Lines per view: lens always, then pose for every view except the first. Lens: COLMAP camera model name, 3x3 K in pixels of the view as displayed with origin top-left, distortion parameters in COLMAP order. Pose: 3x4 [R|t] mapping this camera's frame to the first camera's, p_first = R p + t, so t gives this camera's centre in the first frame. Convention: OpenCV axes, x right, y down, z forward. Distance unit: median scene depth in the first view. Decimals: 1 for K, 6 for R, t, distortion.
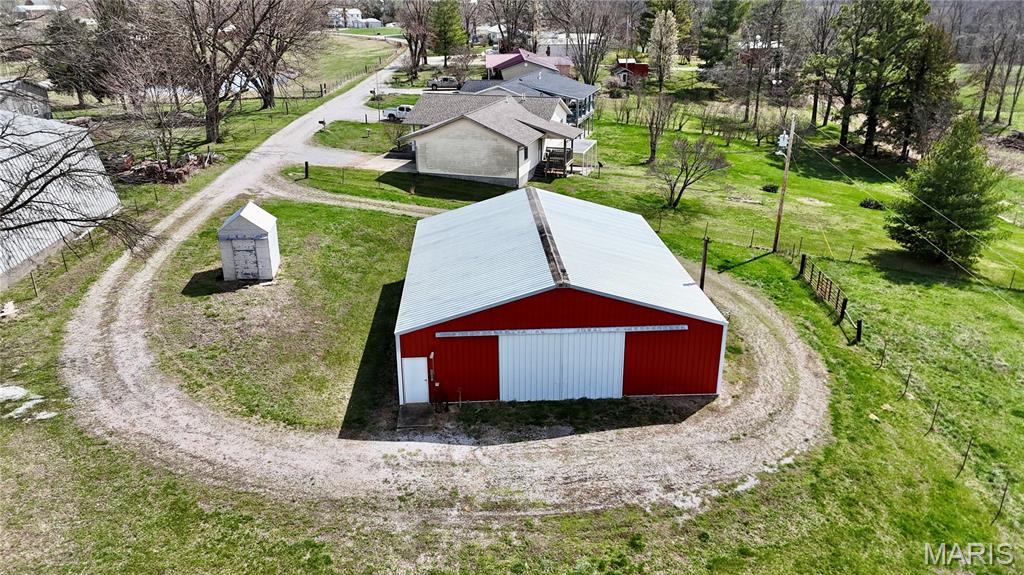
lens RADIAL K [[746.5, 0, 512.0], [0, 746.5, 287.5], [0, 0, 1]] dist [0.078529, -0.074846]
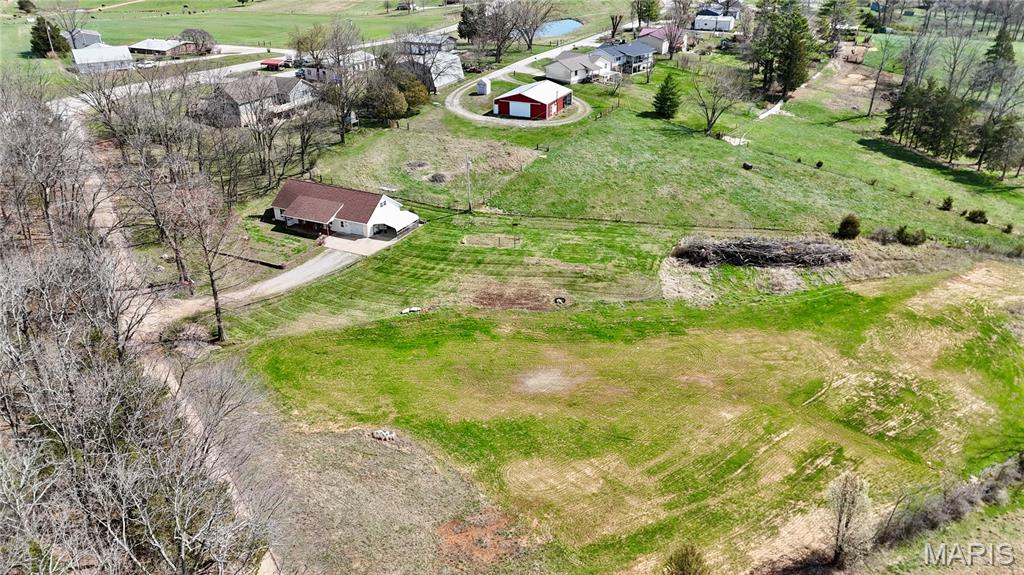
lens RADIAL K [[746.5, 0, 512.0], [0, 746.5, 287.5], [0, 0, 1]] dist [0.078529, -0.074846]
pose [[0.882914, 0.207557, -0.421169, 2.339367], [-0.167671, 0.977222, 0.130092, 0.607373], [0.438577, -0.044242, 0.897604, -3.626073]]
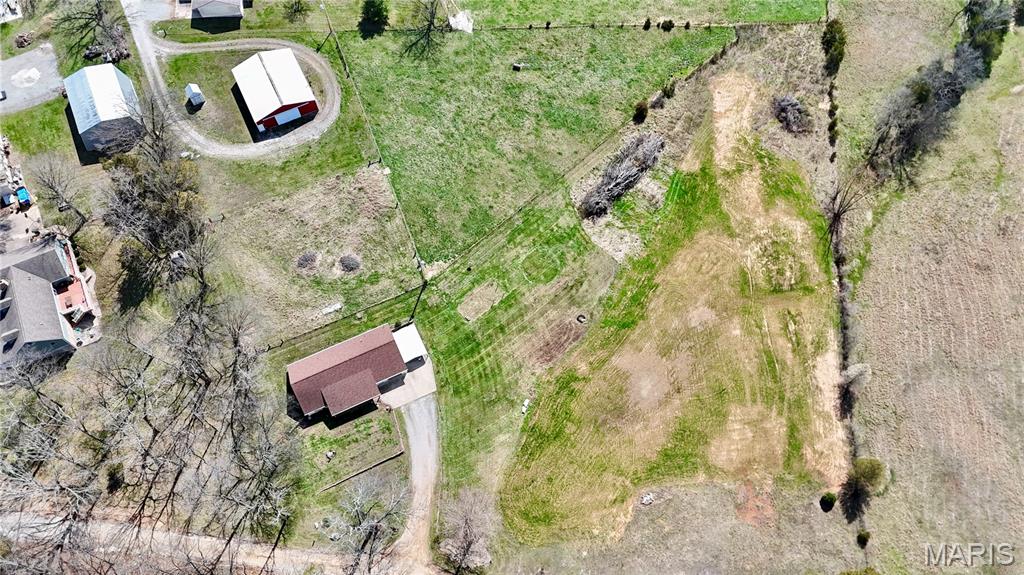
lens RADIAL K [[746.5, 0, 512.0], [0, 746.5, 287.5], [0, 0, 1]] dist [0.078529, -0.074846]
pose [[0.919303, -0.359332, 0.160506, 0.204223], [0.153683, 0.703238, 0.694145, -2.188362], [-0.362302, -0.613463, 0.701712, -3.542013]]
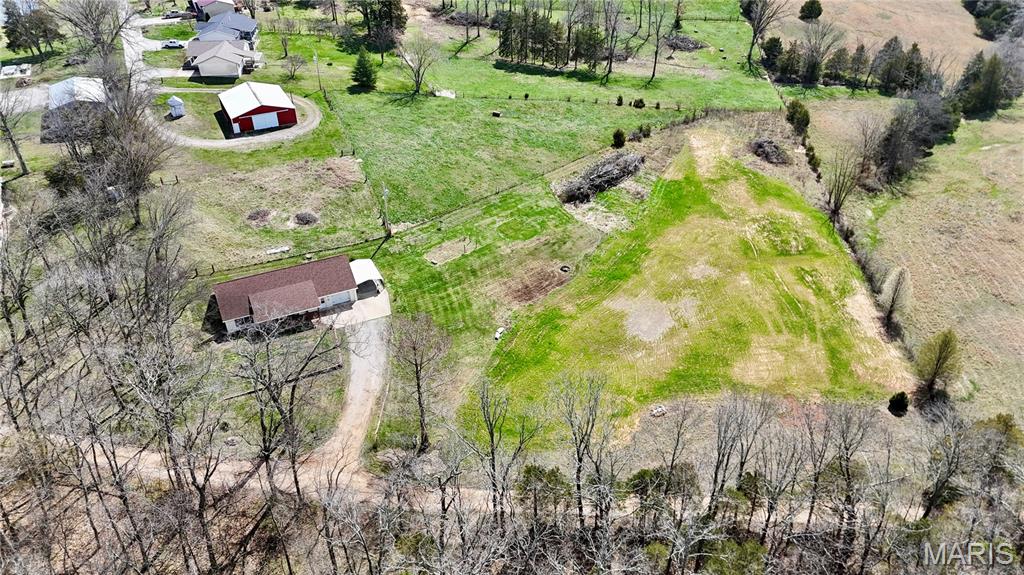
lens RADIAL K [[746.5, 0, 512.0], [0, 746.5, 287.5], [0, 0, 1]] dist [0.078529, -0.074846]
pose [[0.917716, -0.224964, 0.327396, -0.299515], [0.146043, 0.957537, 0.248585, 0.142257], [-0.369416, -0.180316, 0.911602, -4.110479]]
